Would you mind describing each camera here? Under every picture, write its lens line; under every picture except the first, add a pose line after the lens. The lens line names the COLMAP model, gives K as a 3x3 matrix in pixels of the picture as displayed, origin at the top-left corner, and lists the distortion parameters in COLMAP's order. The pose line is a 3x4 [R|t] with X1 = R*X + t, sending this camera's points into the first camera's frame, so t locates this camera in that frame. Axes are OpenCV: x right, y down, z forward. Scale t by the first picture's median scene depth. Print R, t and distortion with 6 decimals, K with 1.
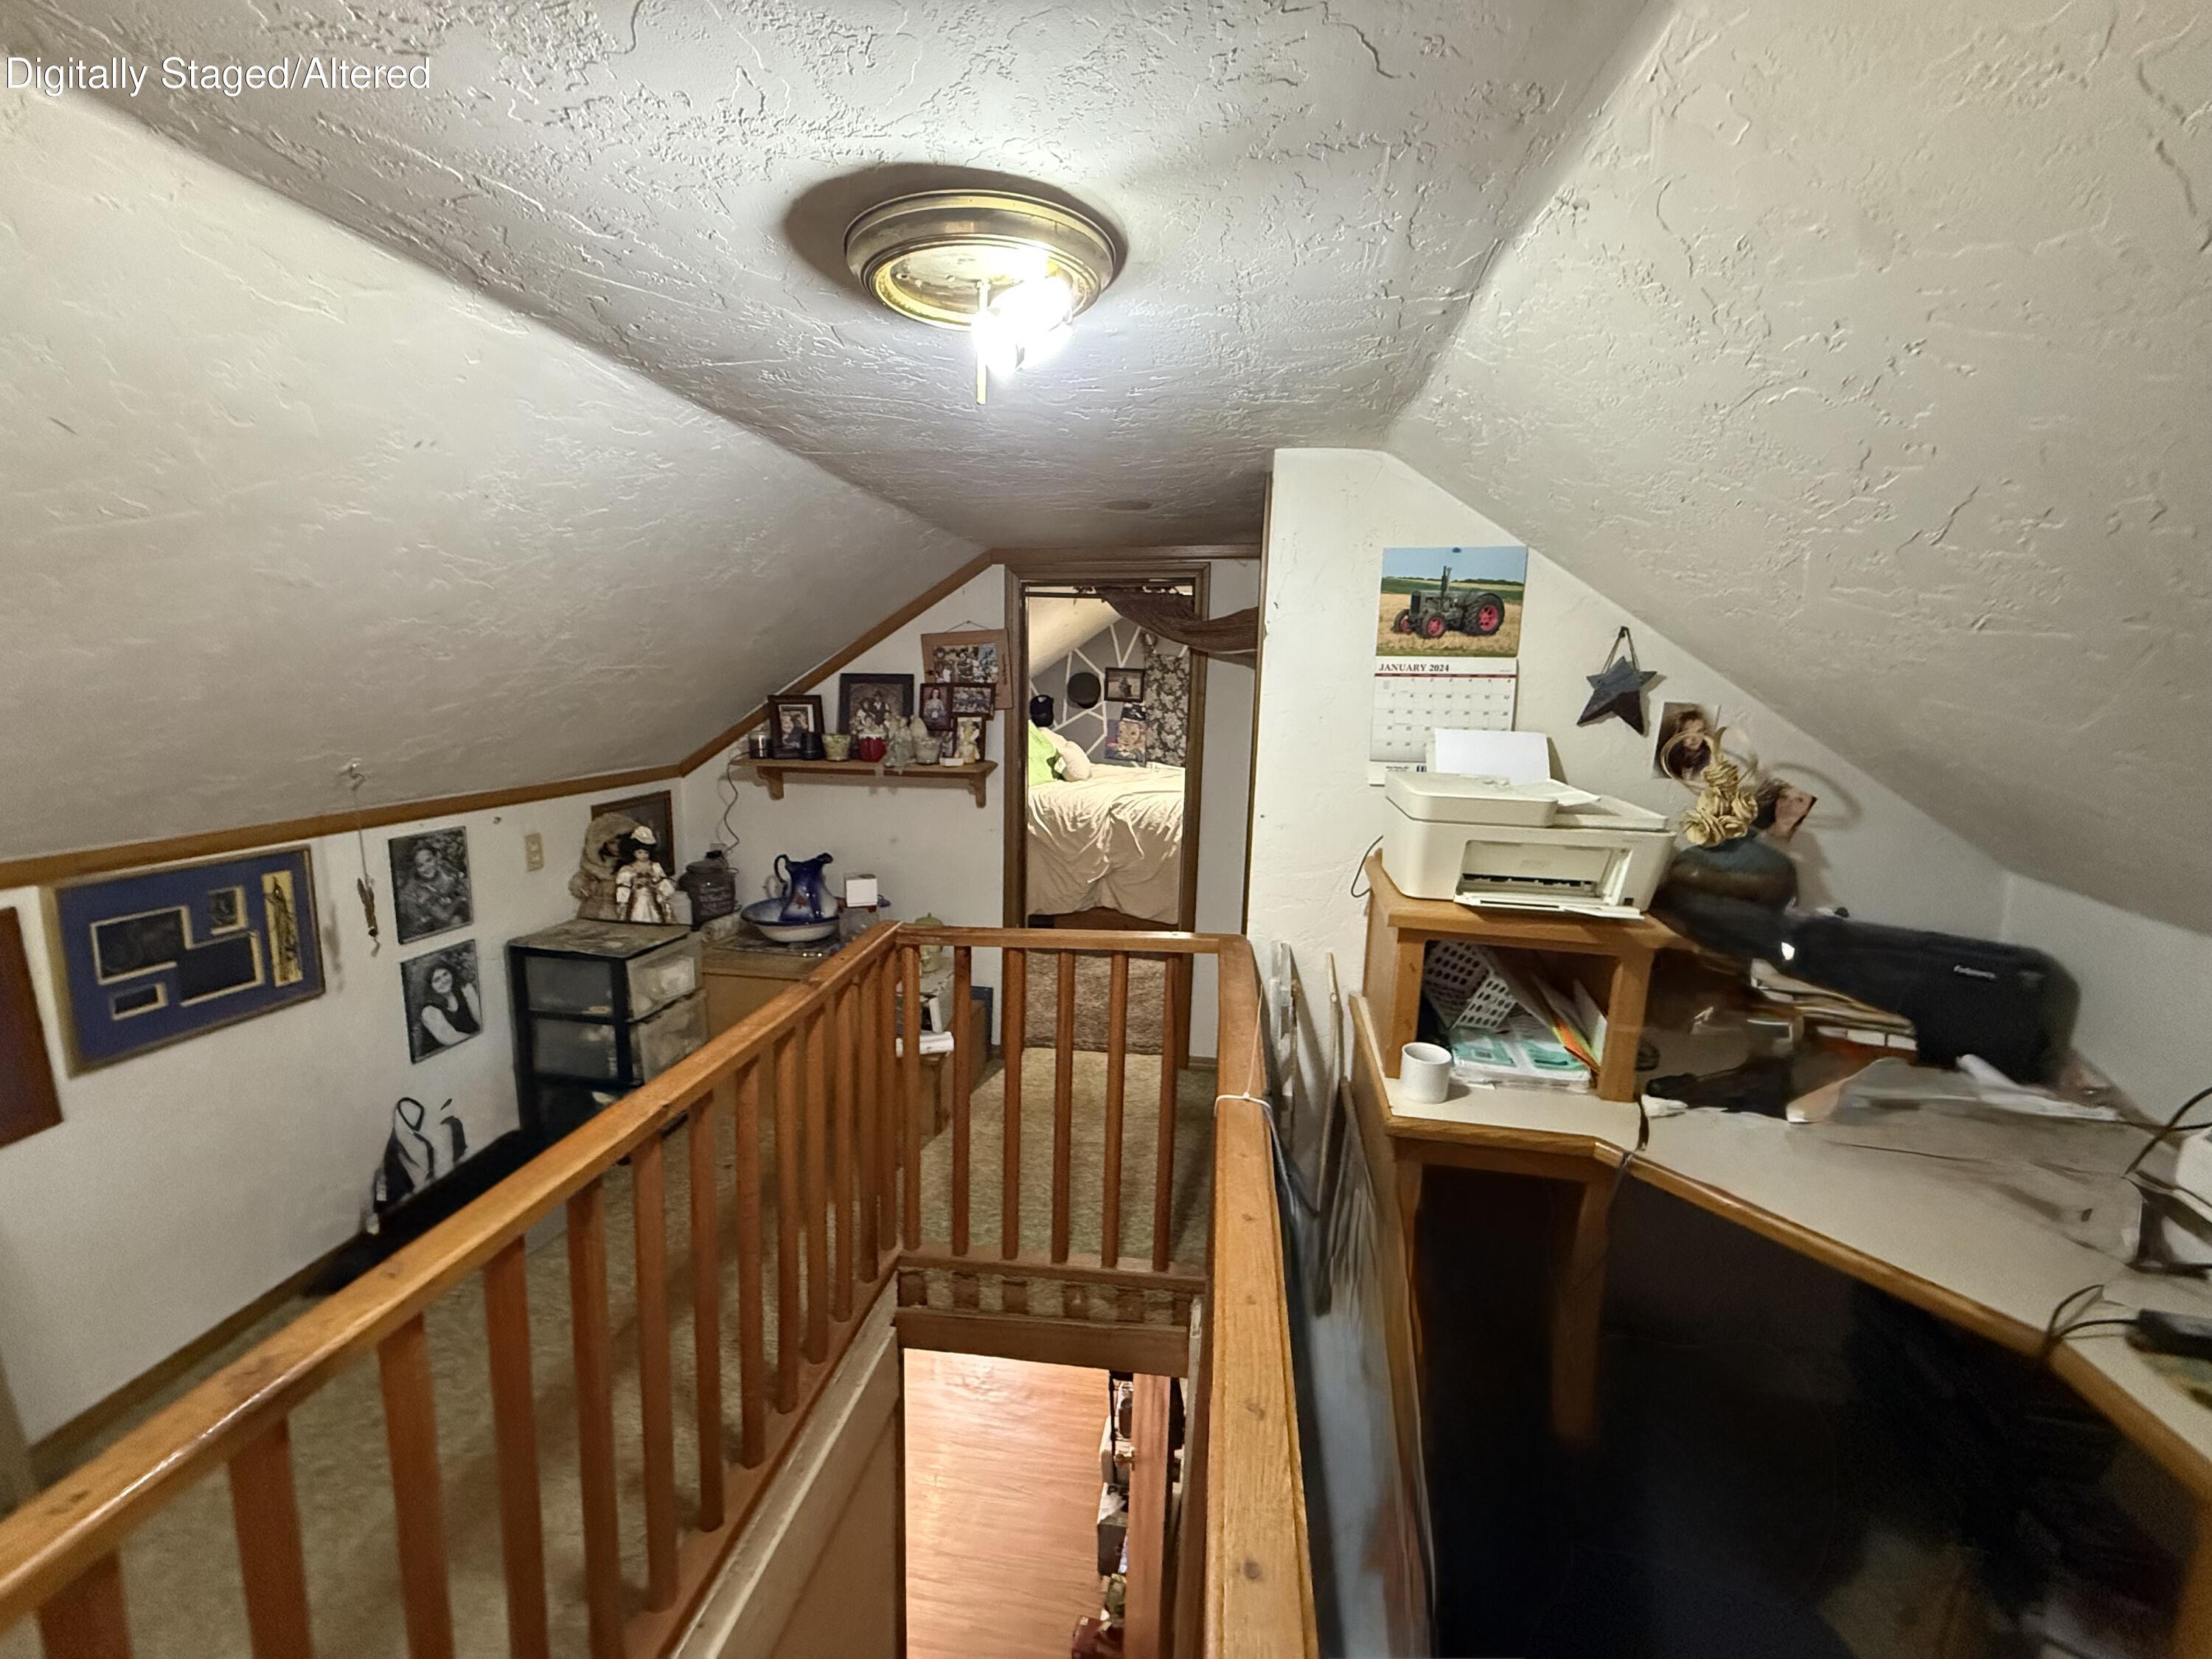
lens RADIAL K [[881.1, 0, 1103.7], [0, 881.1, 822.4], [0, 0, 1]] dist [0.002157, -0.001443]
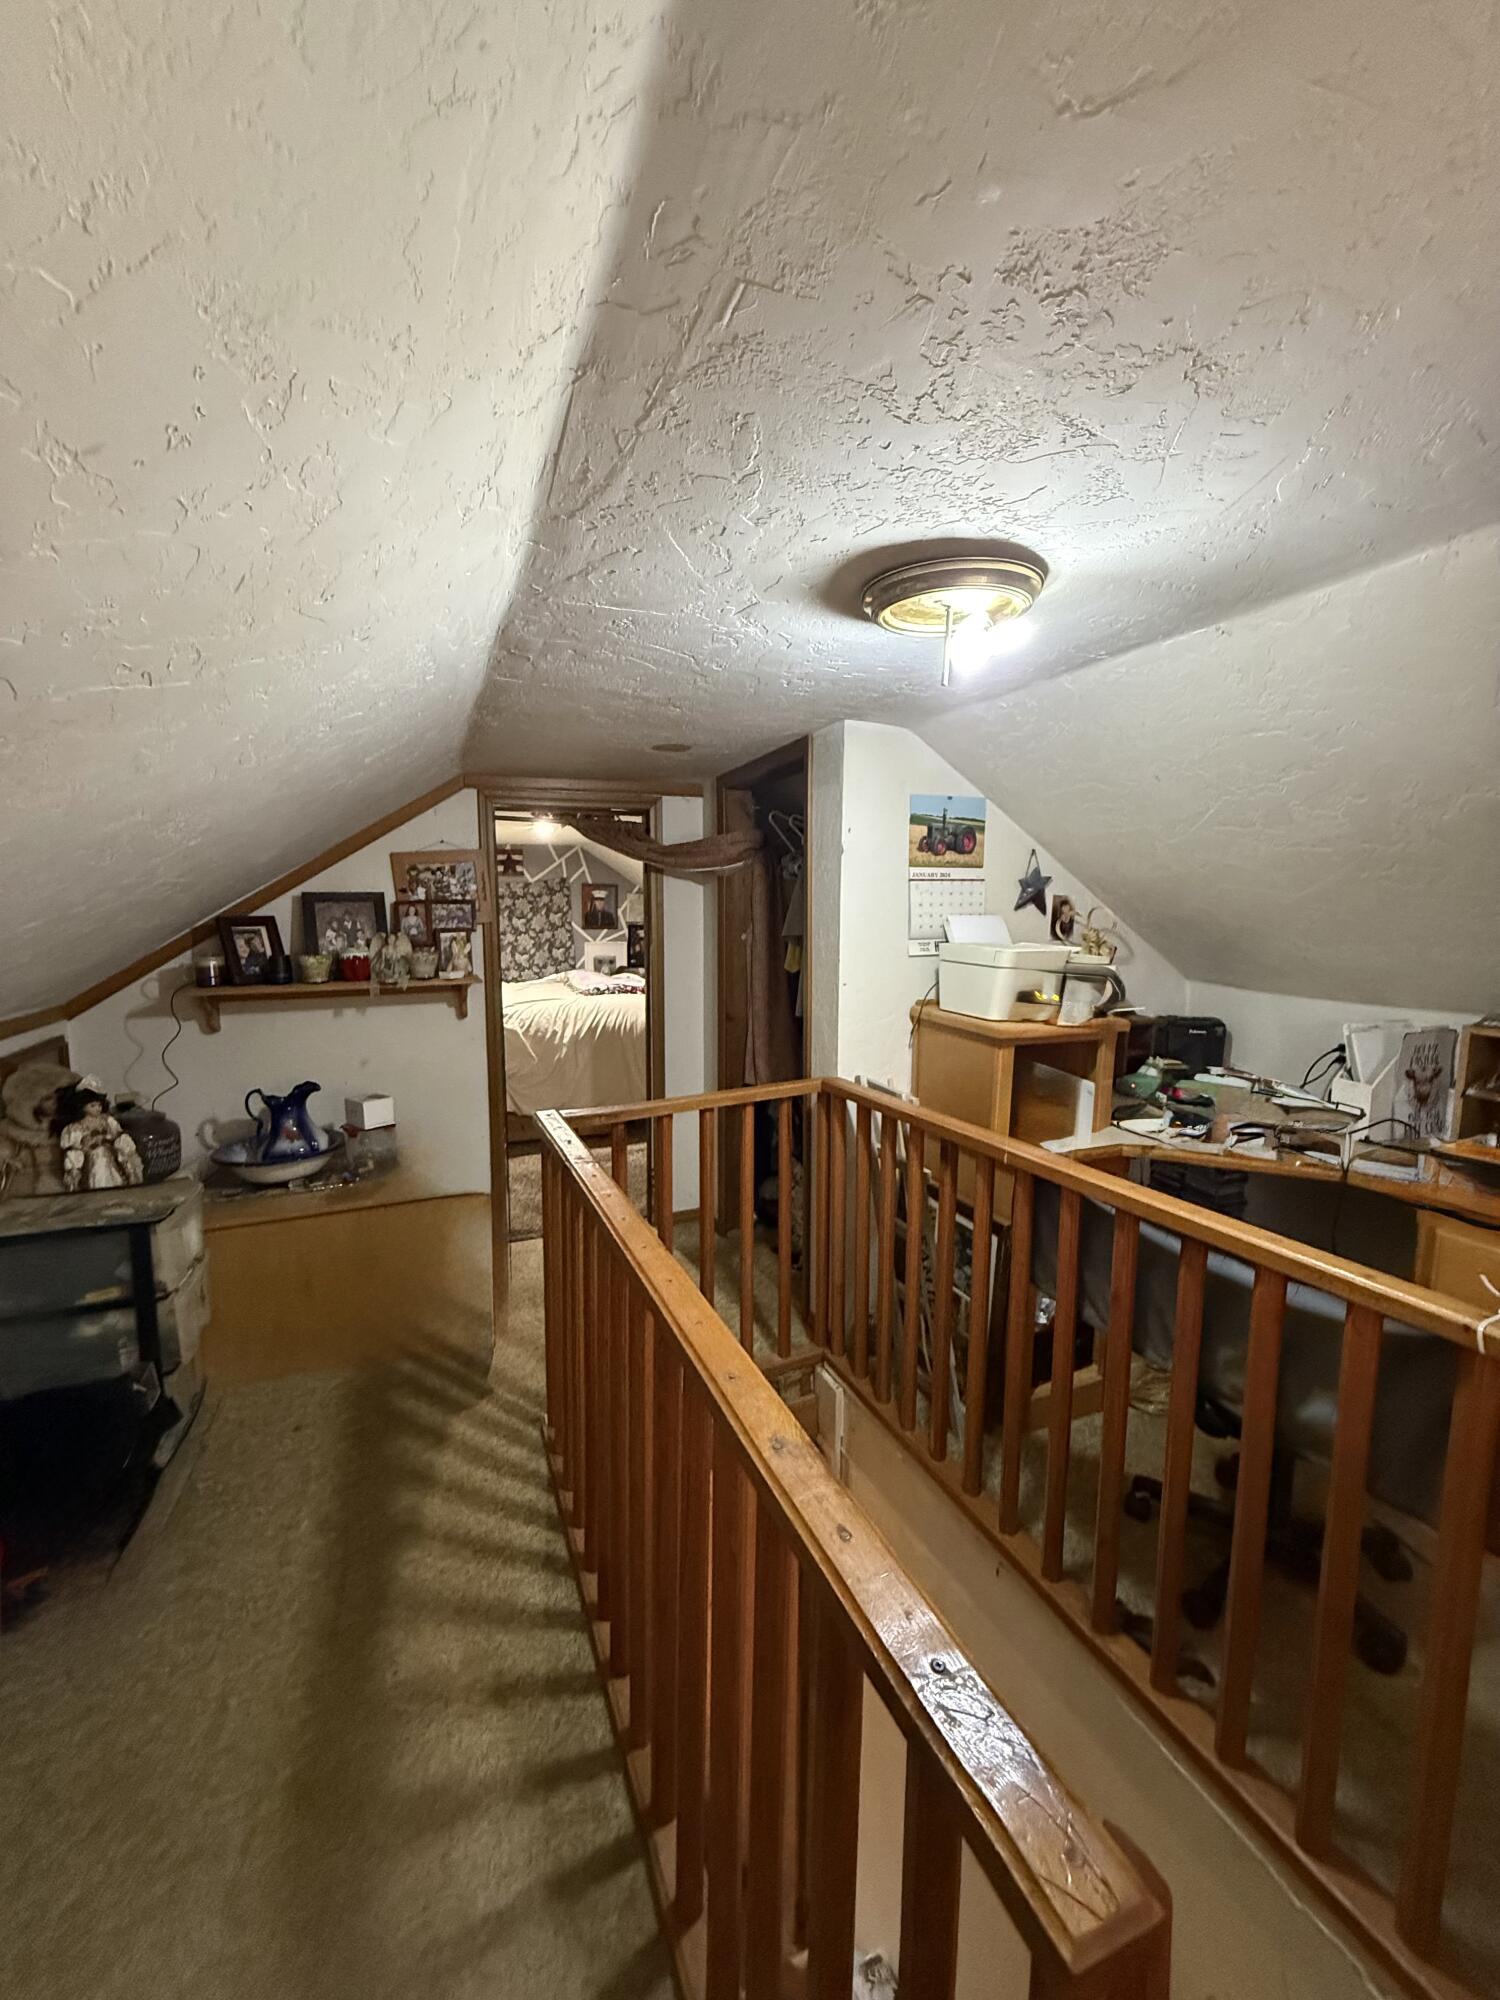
lens RADIAL K [[796.7, 0, 757.1], [0, 796.7, 996.7], [0, 0, 1]] dist [0.002157, -0.001443]
pose [[0.844149, -0.081819, 0.529829, -0.381005], [0.107623, 0.994029, -0.017967, 0.012499], [-0.525195, 0.072188, 0.847914, 0.020252]]
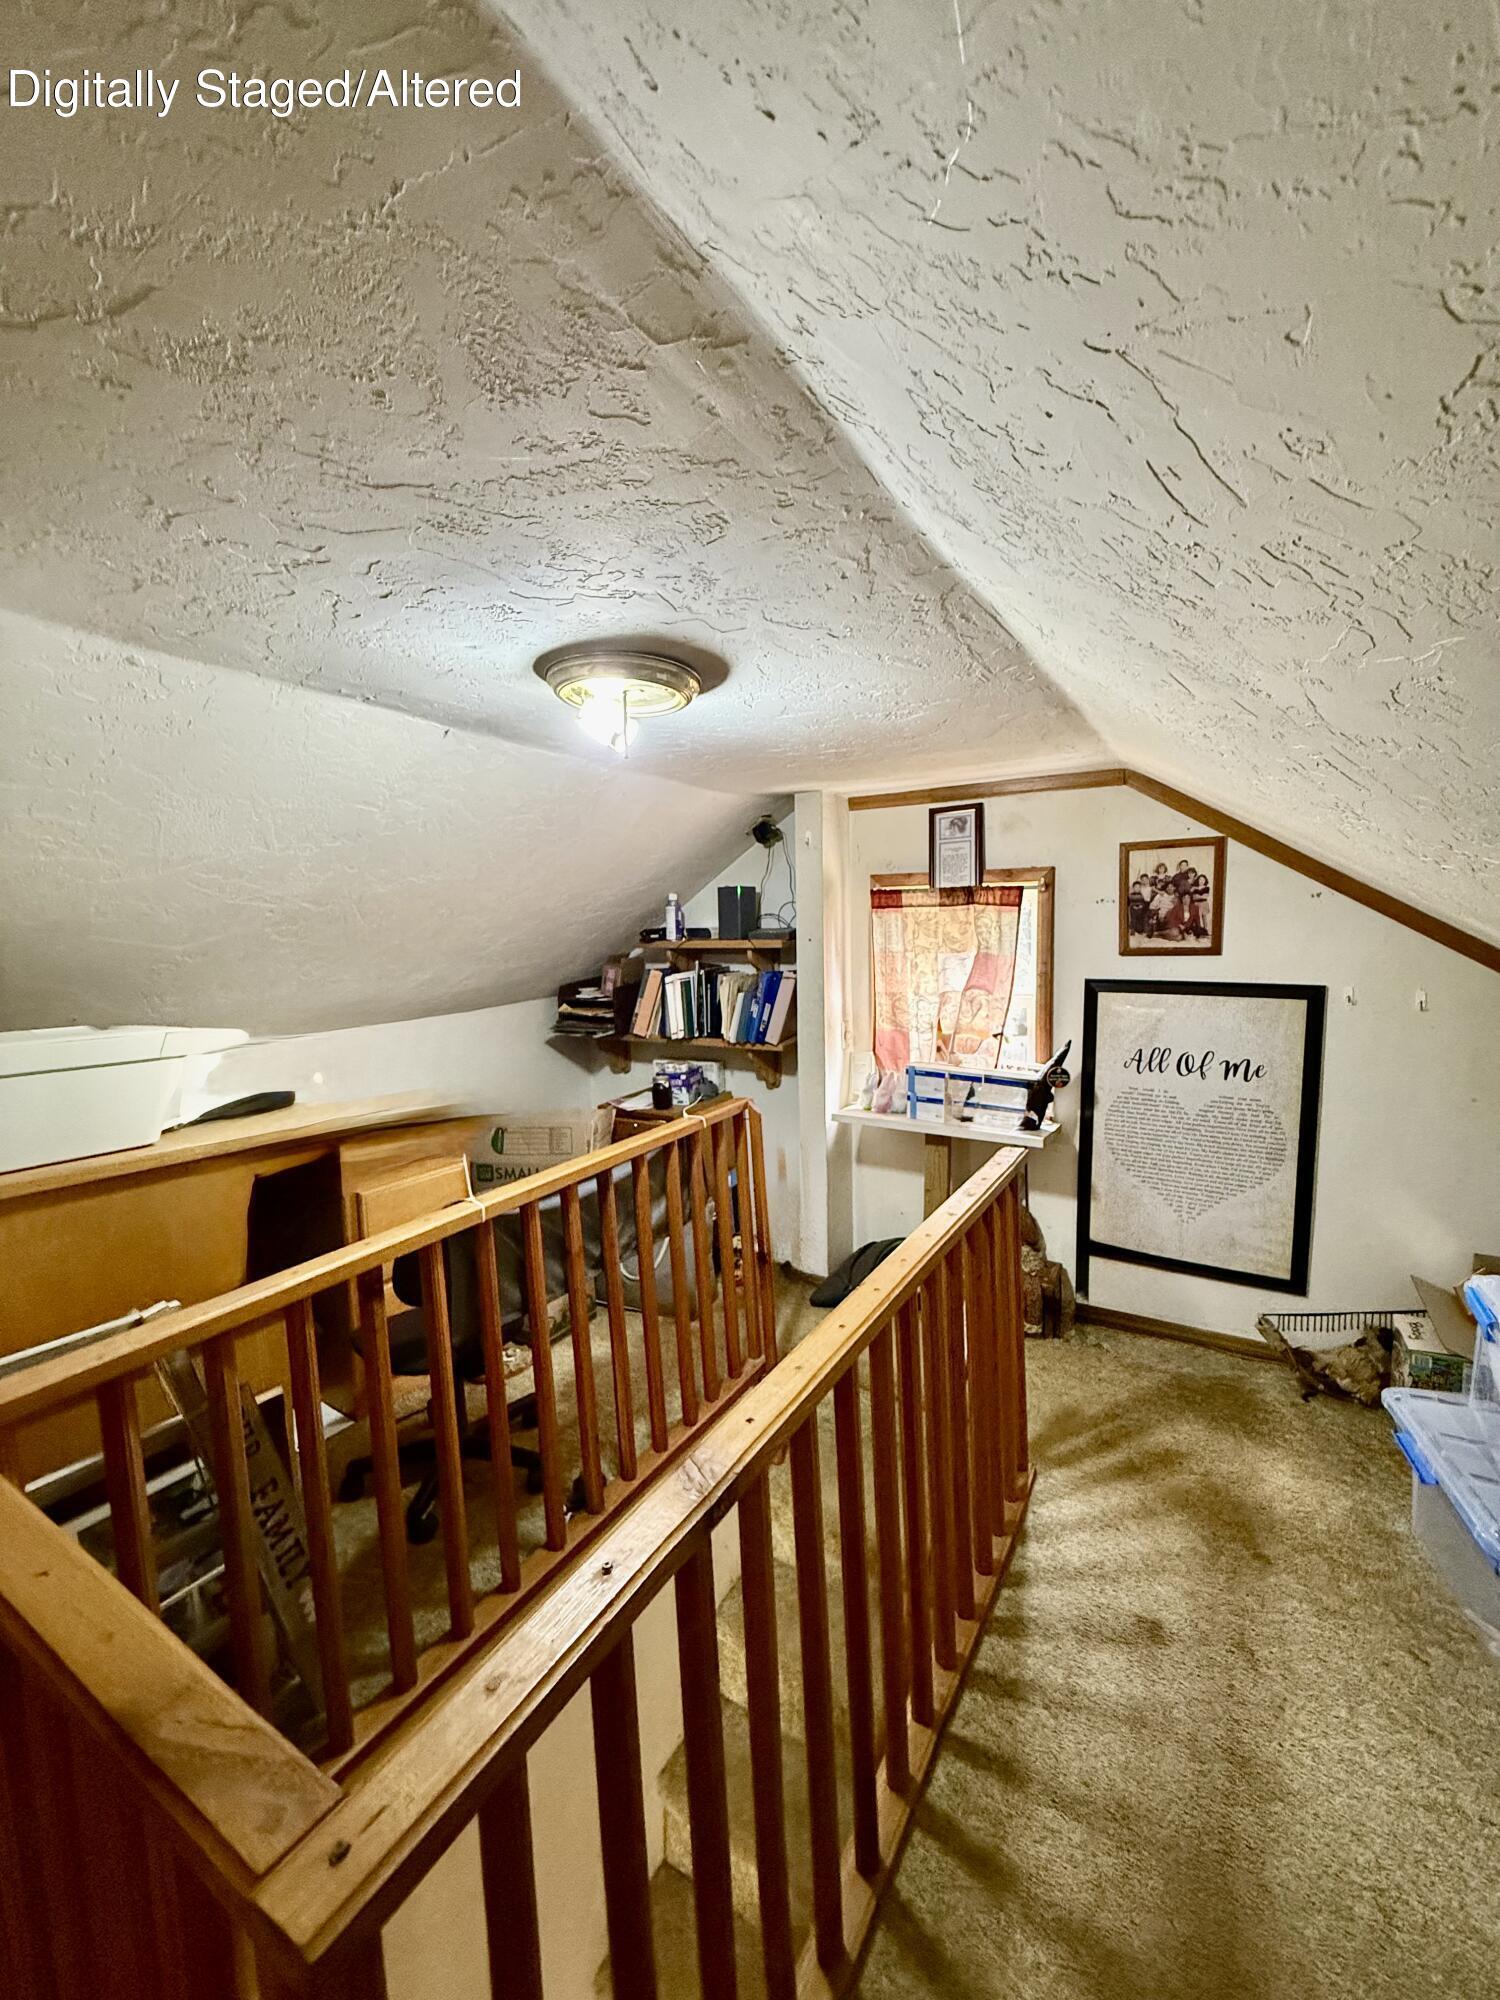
lens RADIAL K [[796.7, 0, 753.0], [0, 796.7, 998.4], [0, 0, 1]] dist [0.002157, -0.001443]
pose [[-0.922414, -0.033272, 0.384766, -0.315610], [0.069014, 0.966045, 0.248986, -0.129282], [-0.379986, 0.256222, -0.888797, 0.779969]]
